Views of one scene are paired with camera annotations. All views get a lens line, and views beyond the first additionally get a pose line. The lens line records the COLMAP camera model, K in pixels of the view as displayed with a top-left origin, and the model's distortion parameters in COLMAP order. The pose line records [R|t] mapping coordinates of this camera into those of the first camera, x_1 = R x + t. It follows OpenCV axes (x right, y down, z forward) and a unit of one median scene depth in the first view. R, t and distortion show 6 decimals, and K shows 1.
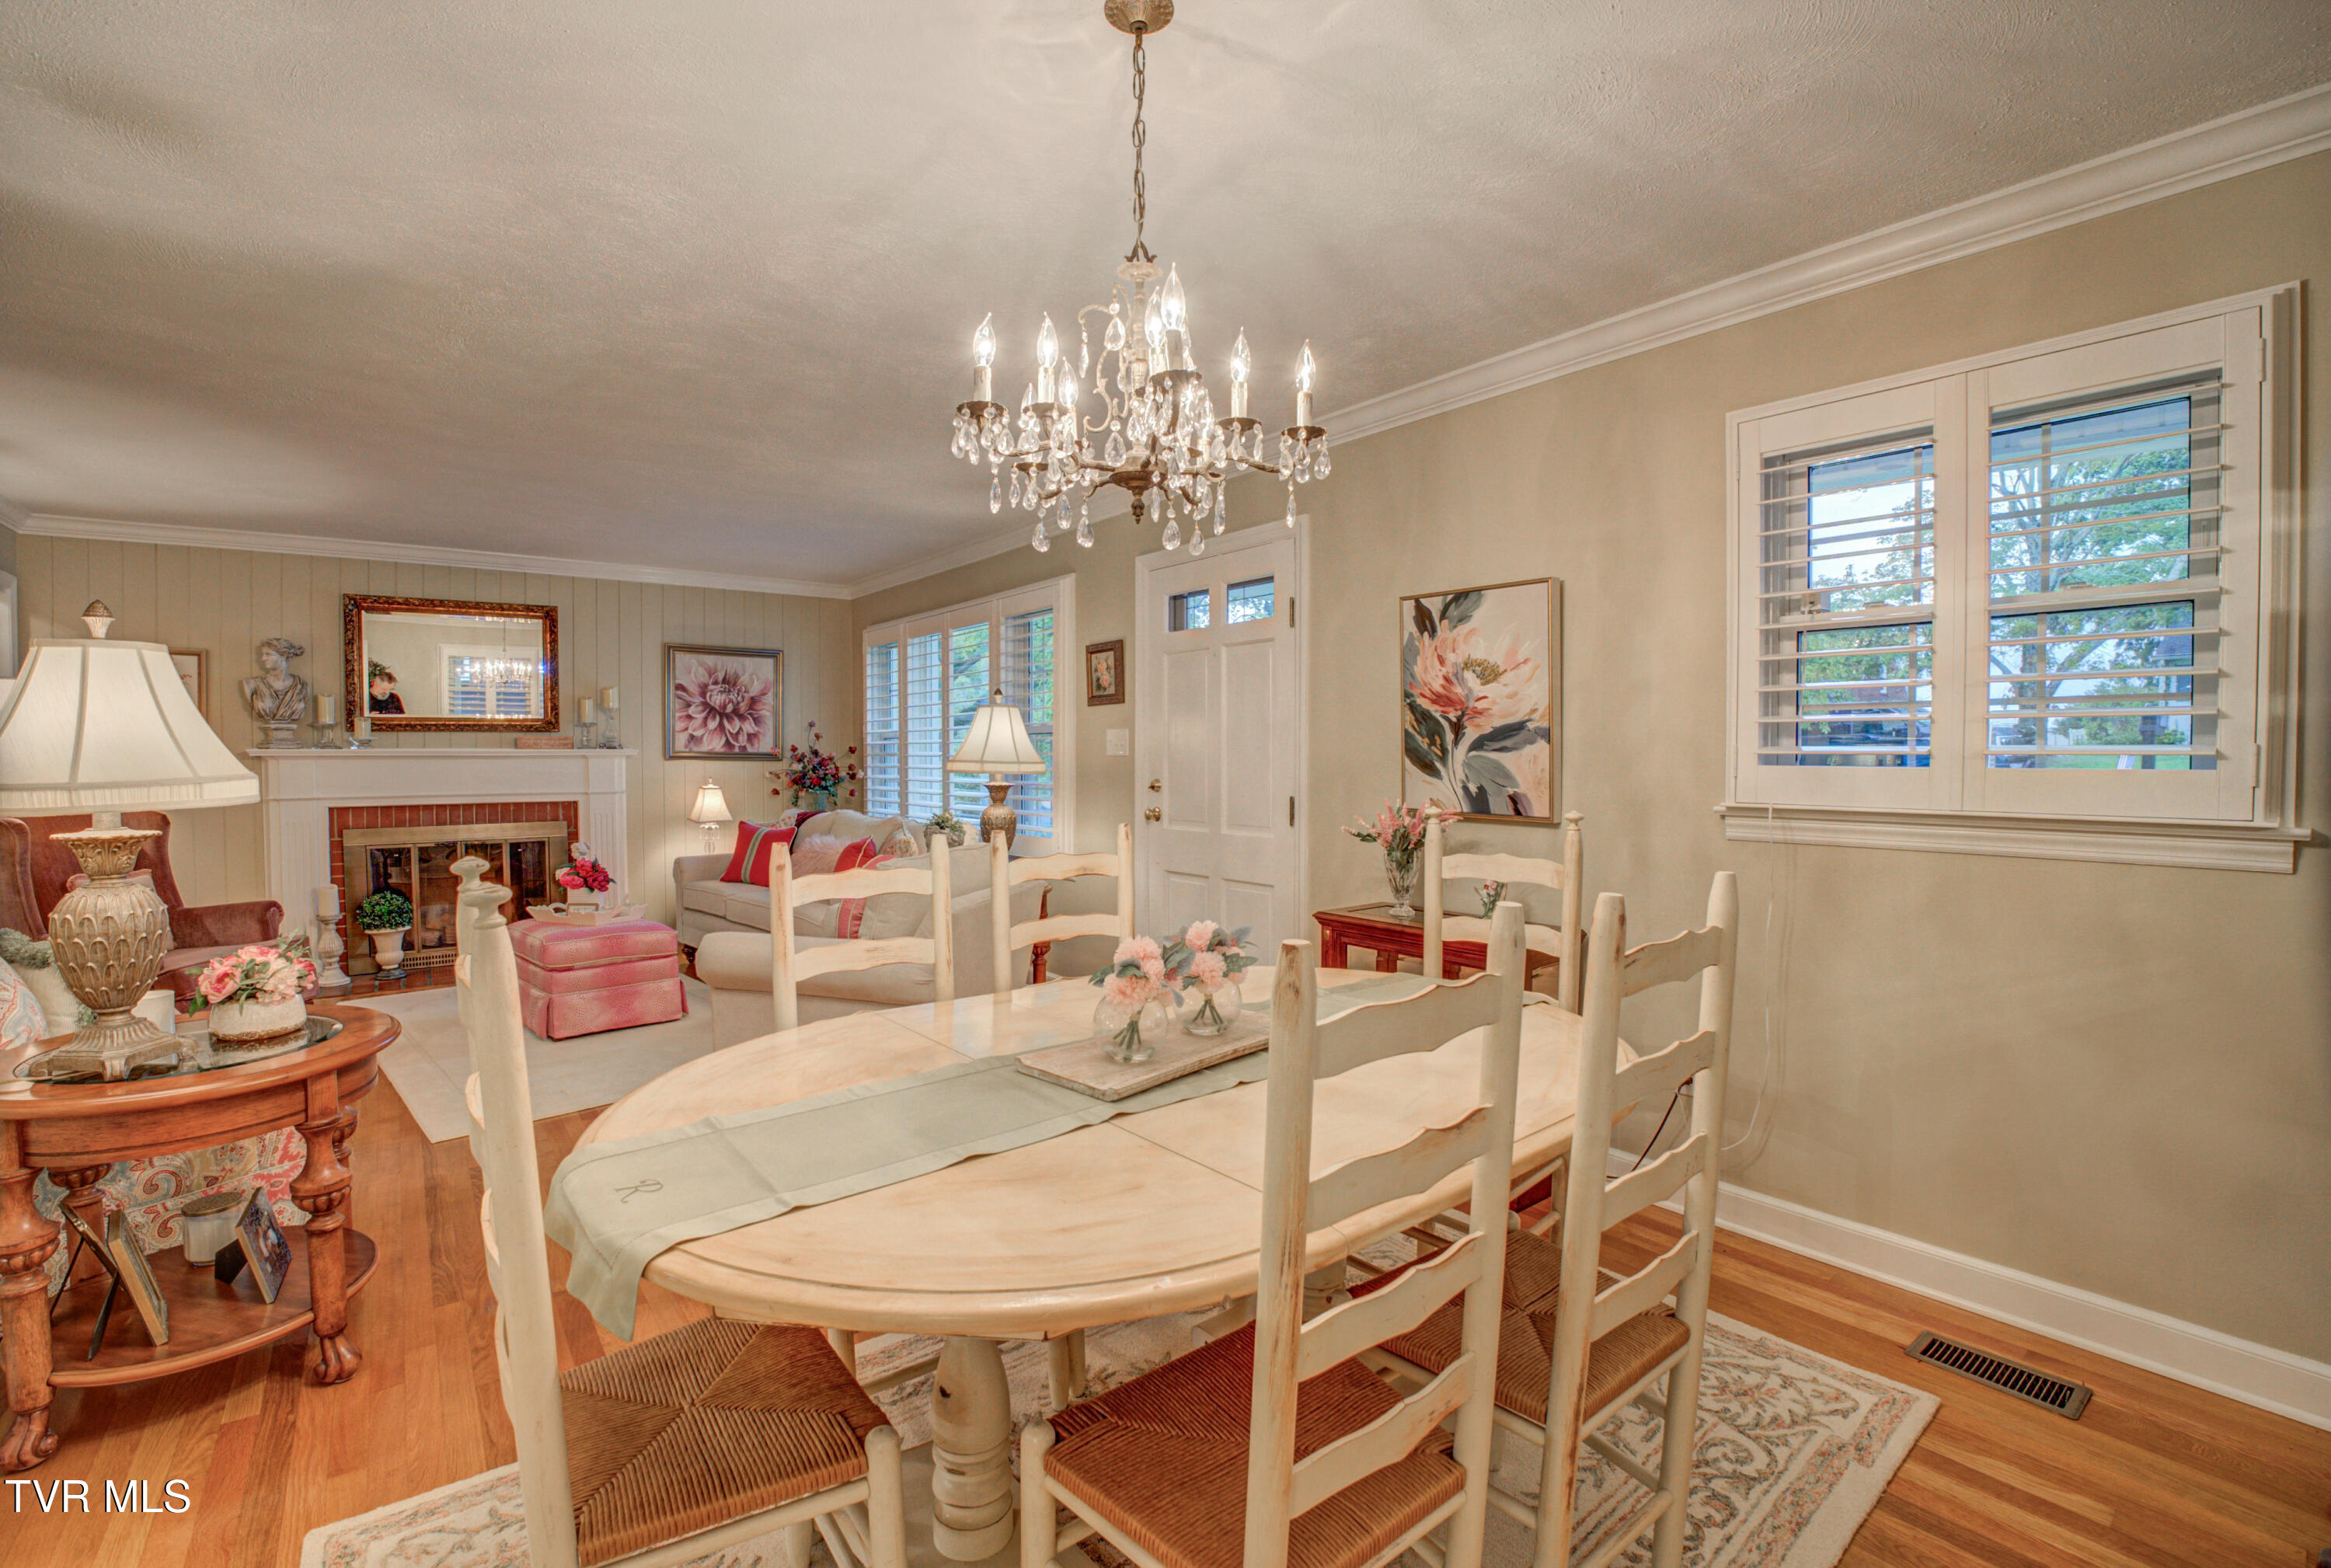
lens RADIAL K [[1022.7, 0, 1169.5], [0, 1022.7, 782.8], [0, 0, 1]] dist [-0.074861, 0.018352]
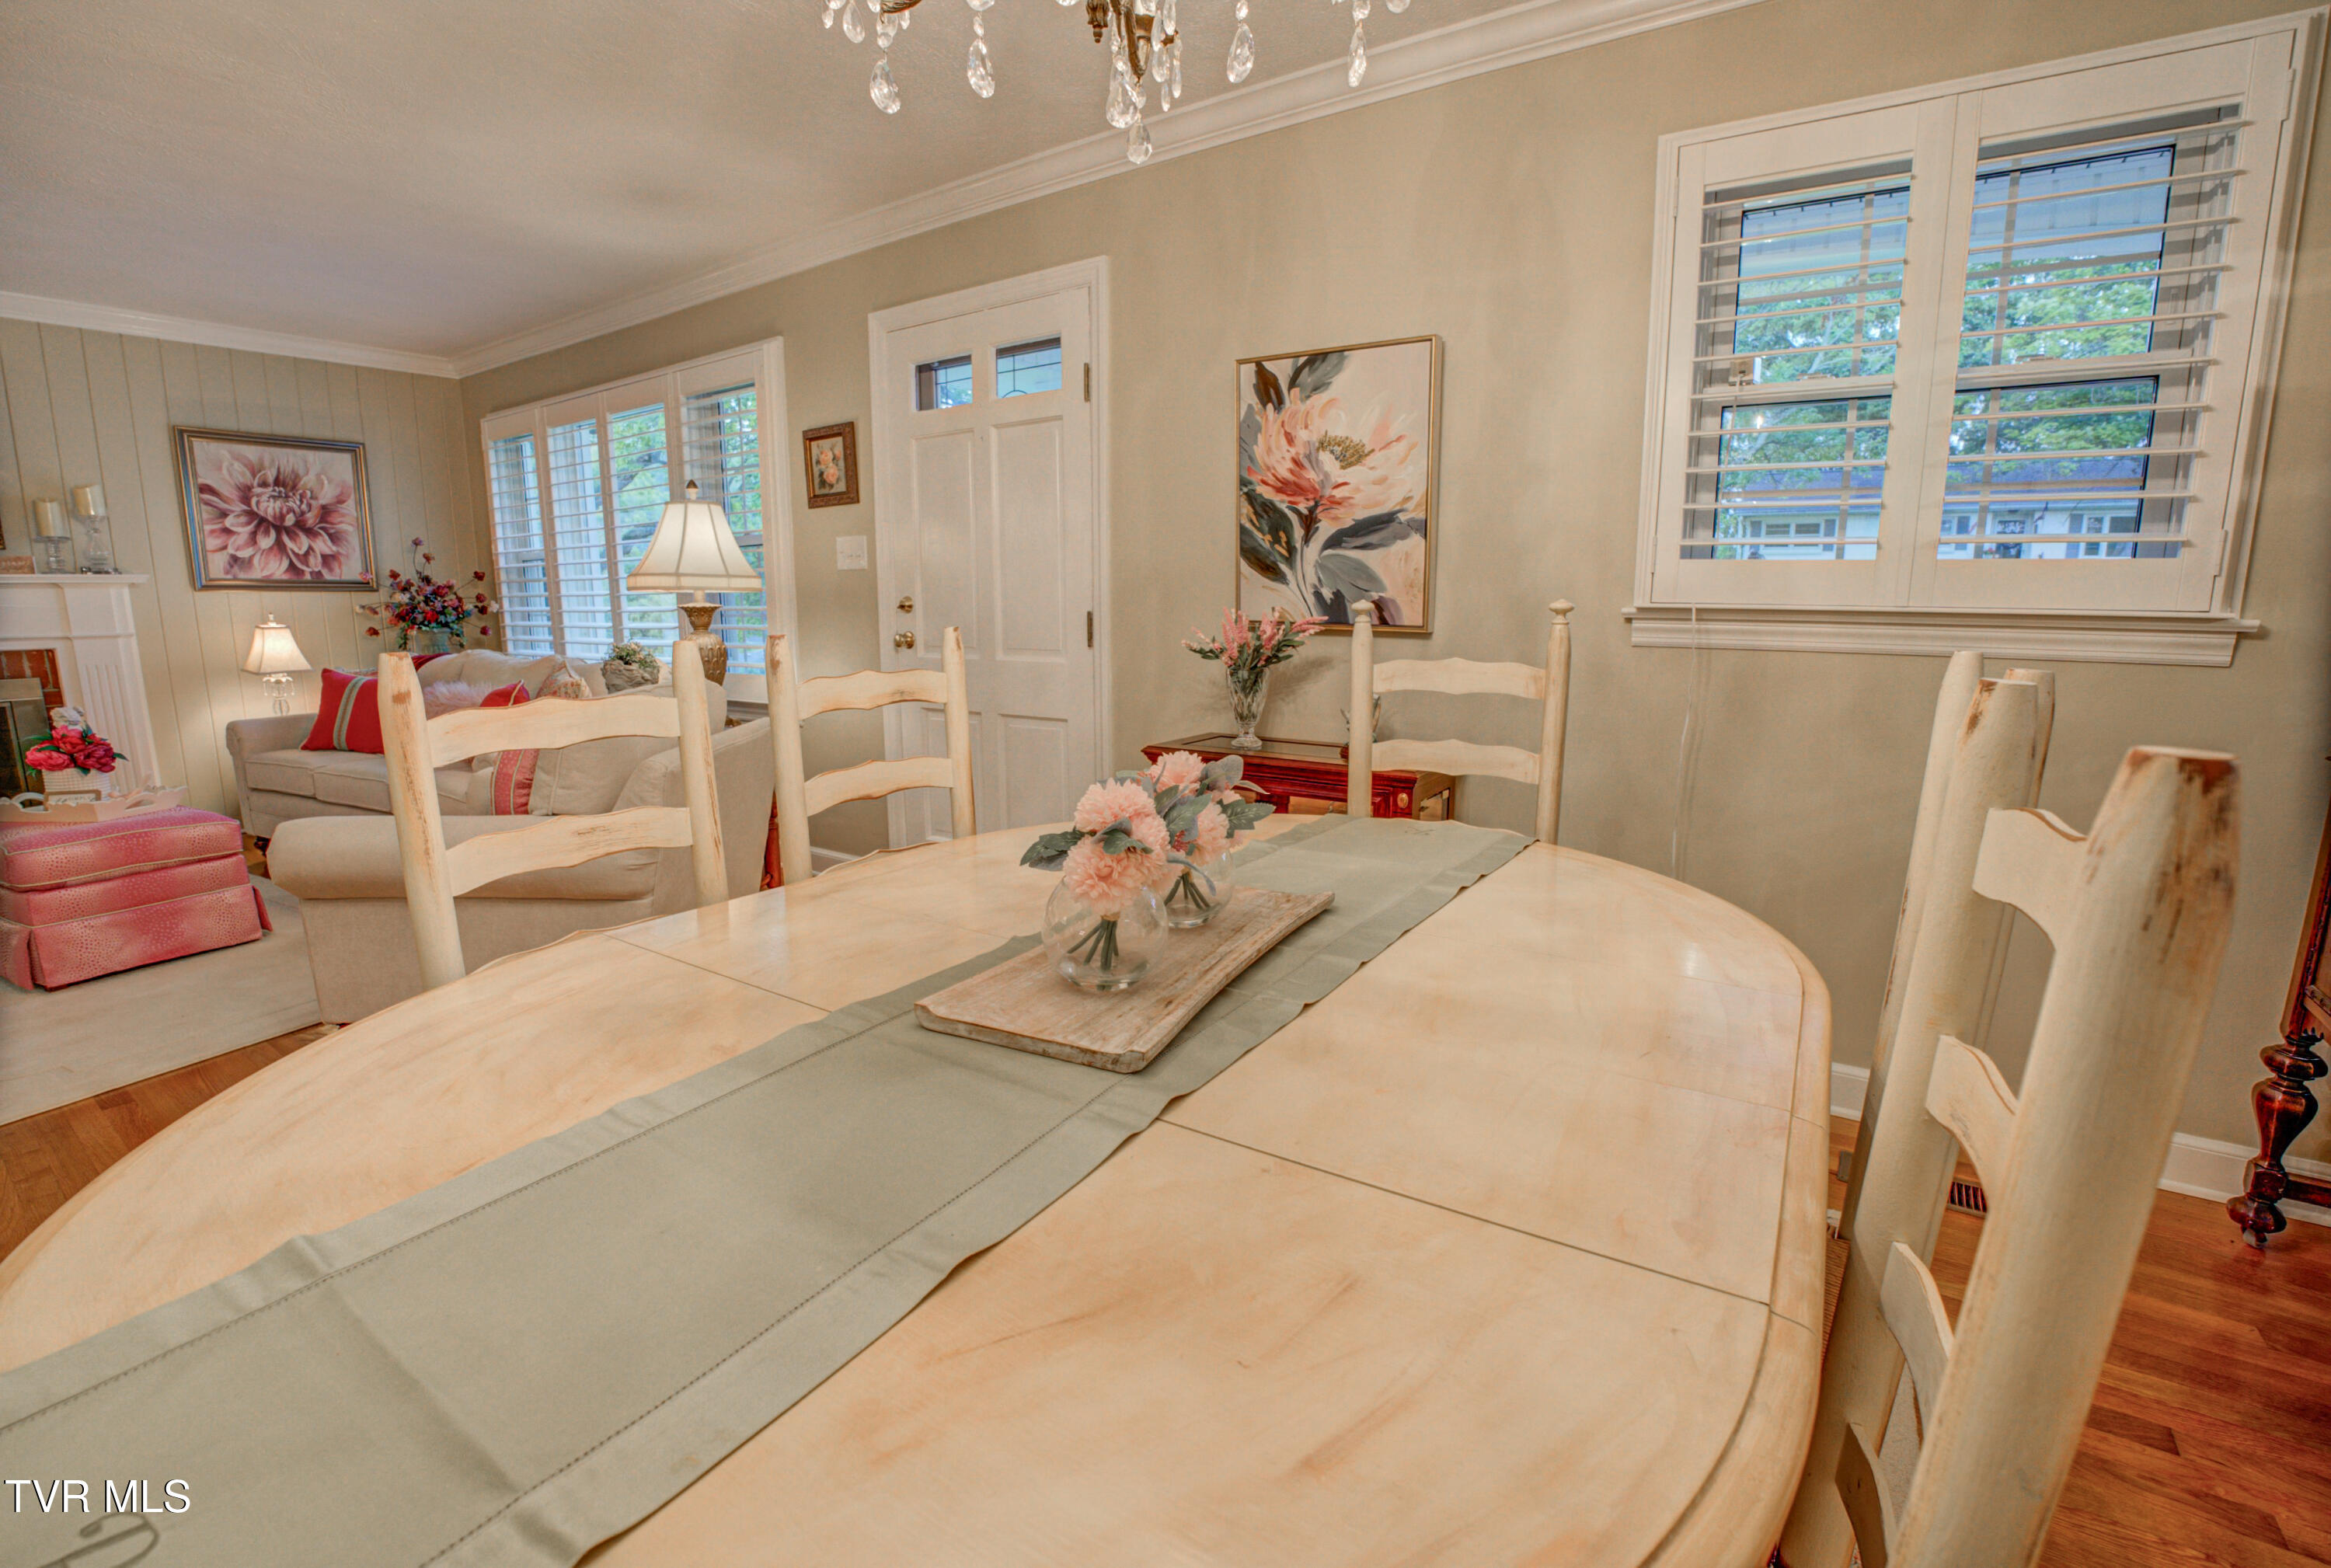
lens RADIAL K [[1022.7, 0, 1169.5], [0, 1022.7, 782.8], [0, 0, 1]] dist [-0.074861, 0.018352]
pose [[0.952950, -0.053787, 0.298318, -0.069374], [0.008348, 0.988415, 0.151546, 0.024379], [-0.303013, -0.141925, 0.942359, 0.169740]]
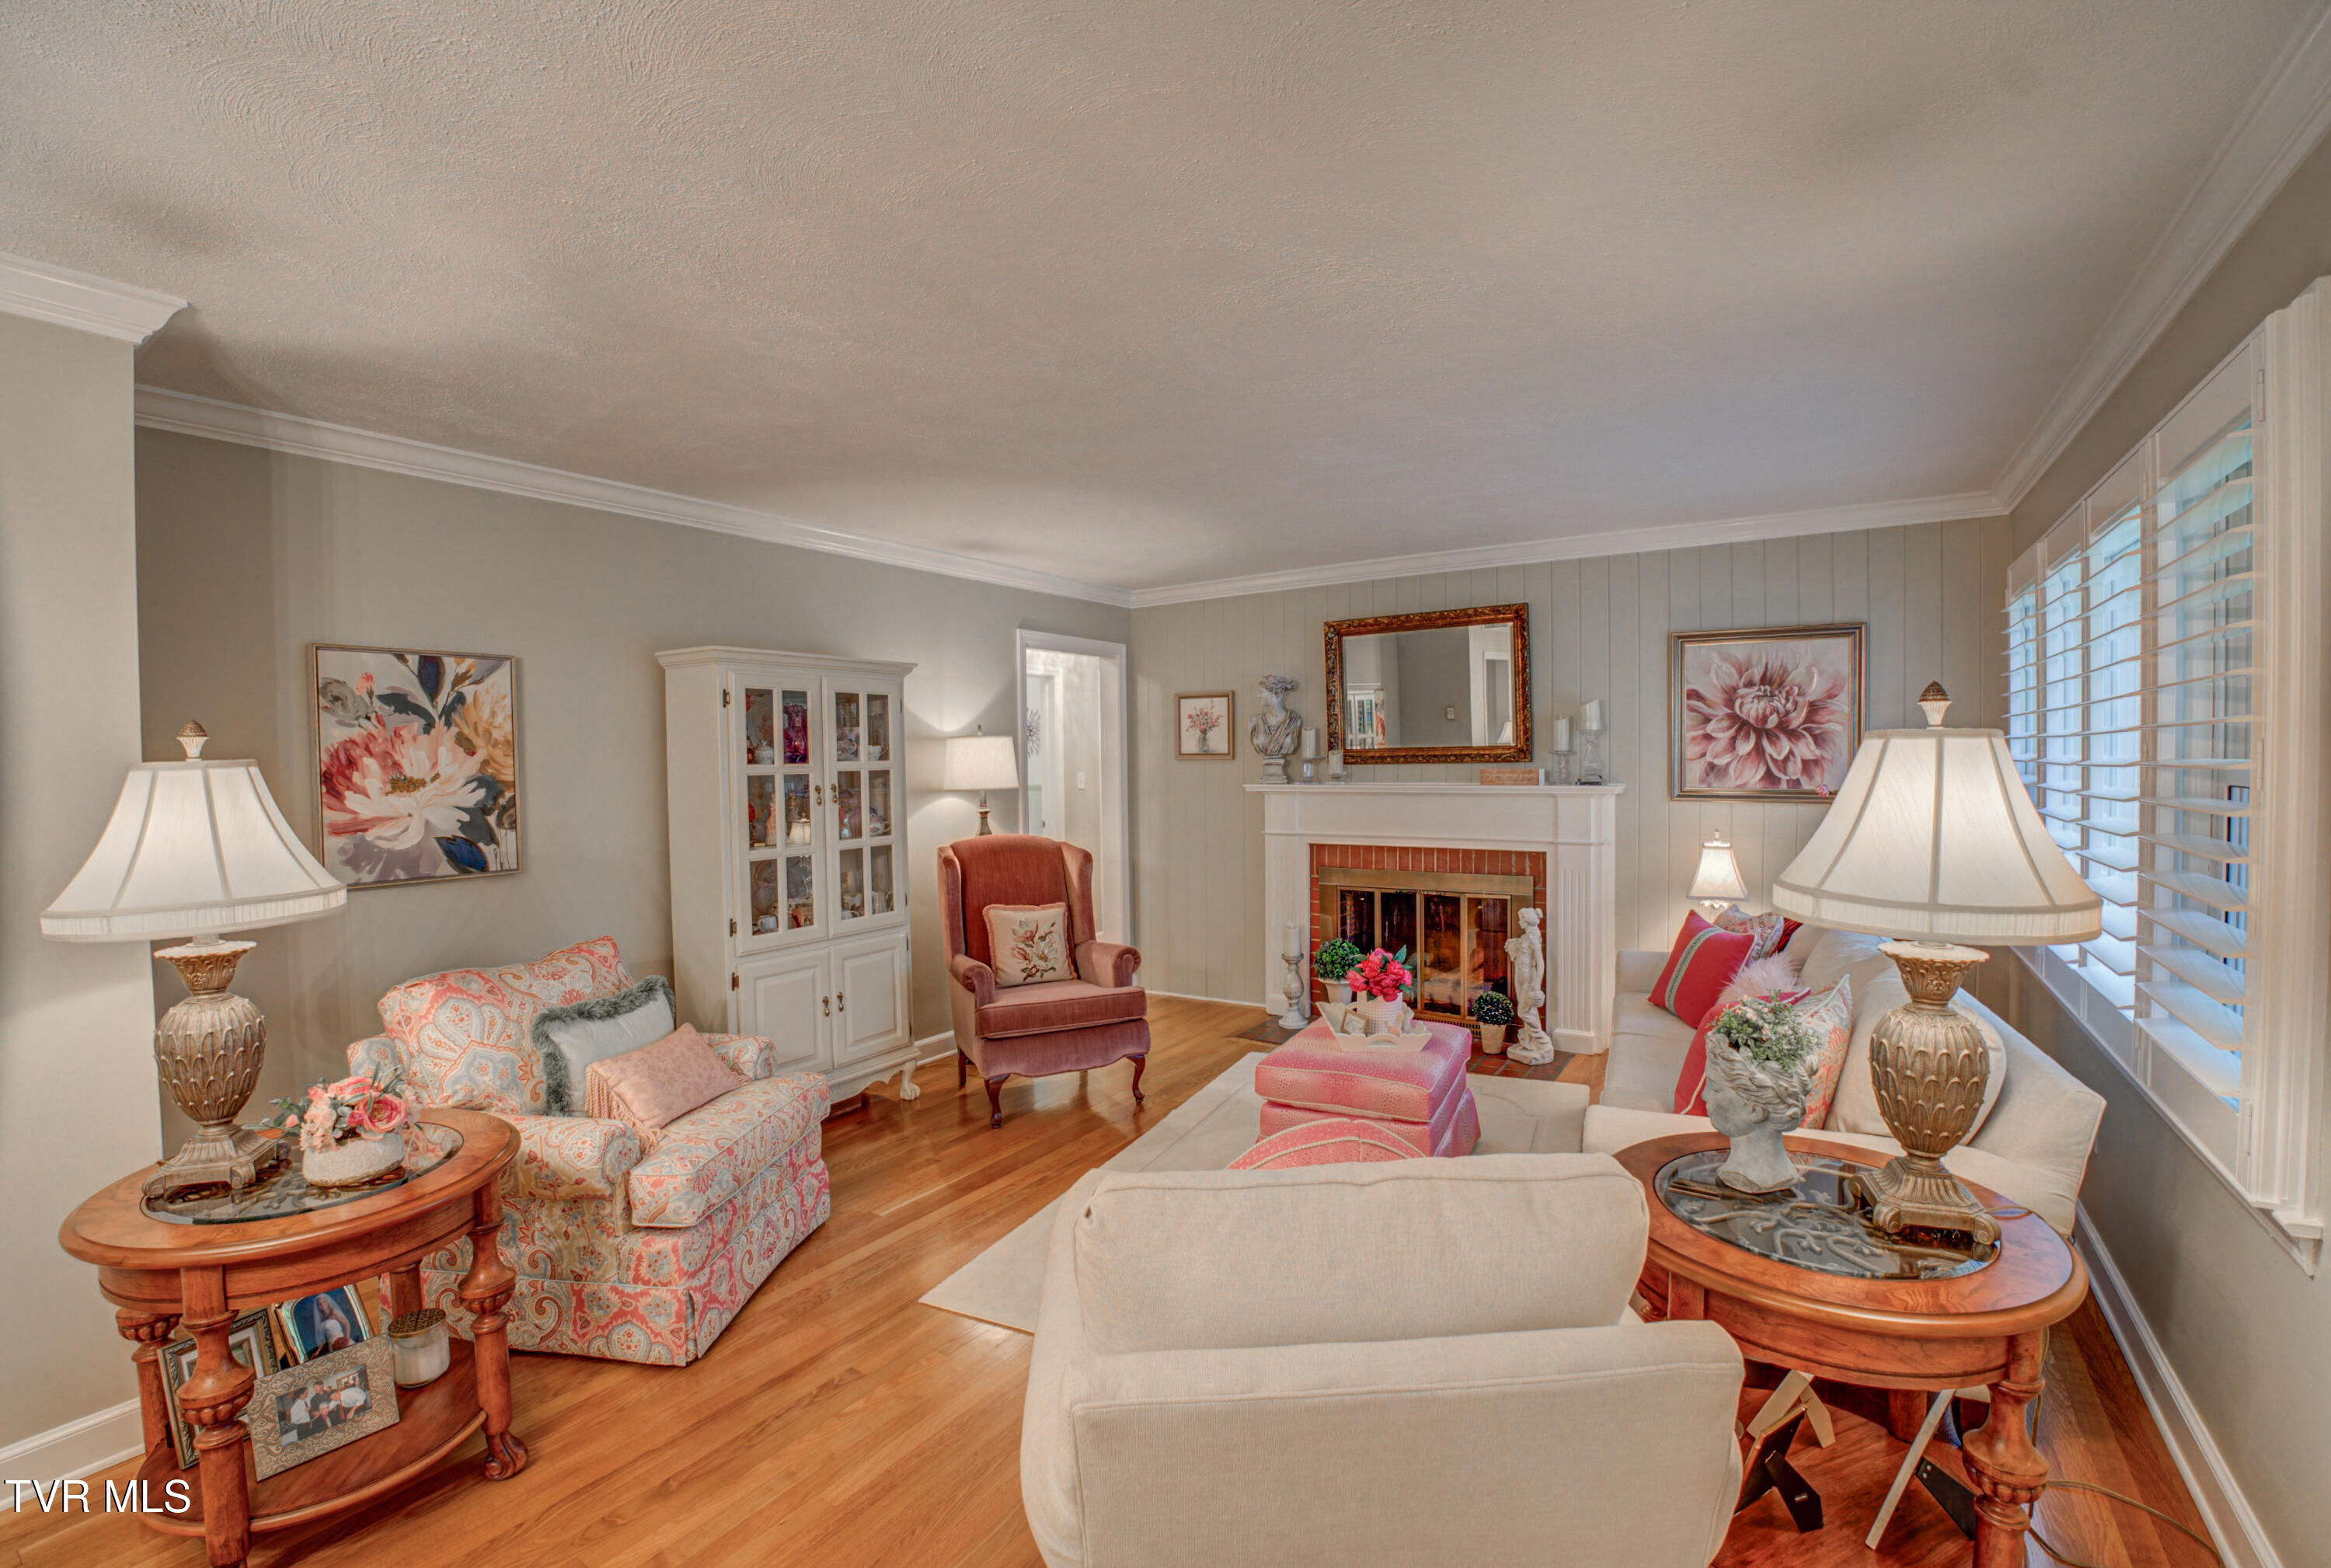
lens RADIAL K [[1022.7, 0, 1169.5], [0, 1022.7, 782.8], [0, 0, 1]] dist [-0.074861, 0.018352]
pose [[0.318813, 0.020739, -0.947591, 0.079149], [-0.013952, 0.999755, 0.017187, -0.066551], [0.947715, 0.007742, 0.319024, 0.709335]]
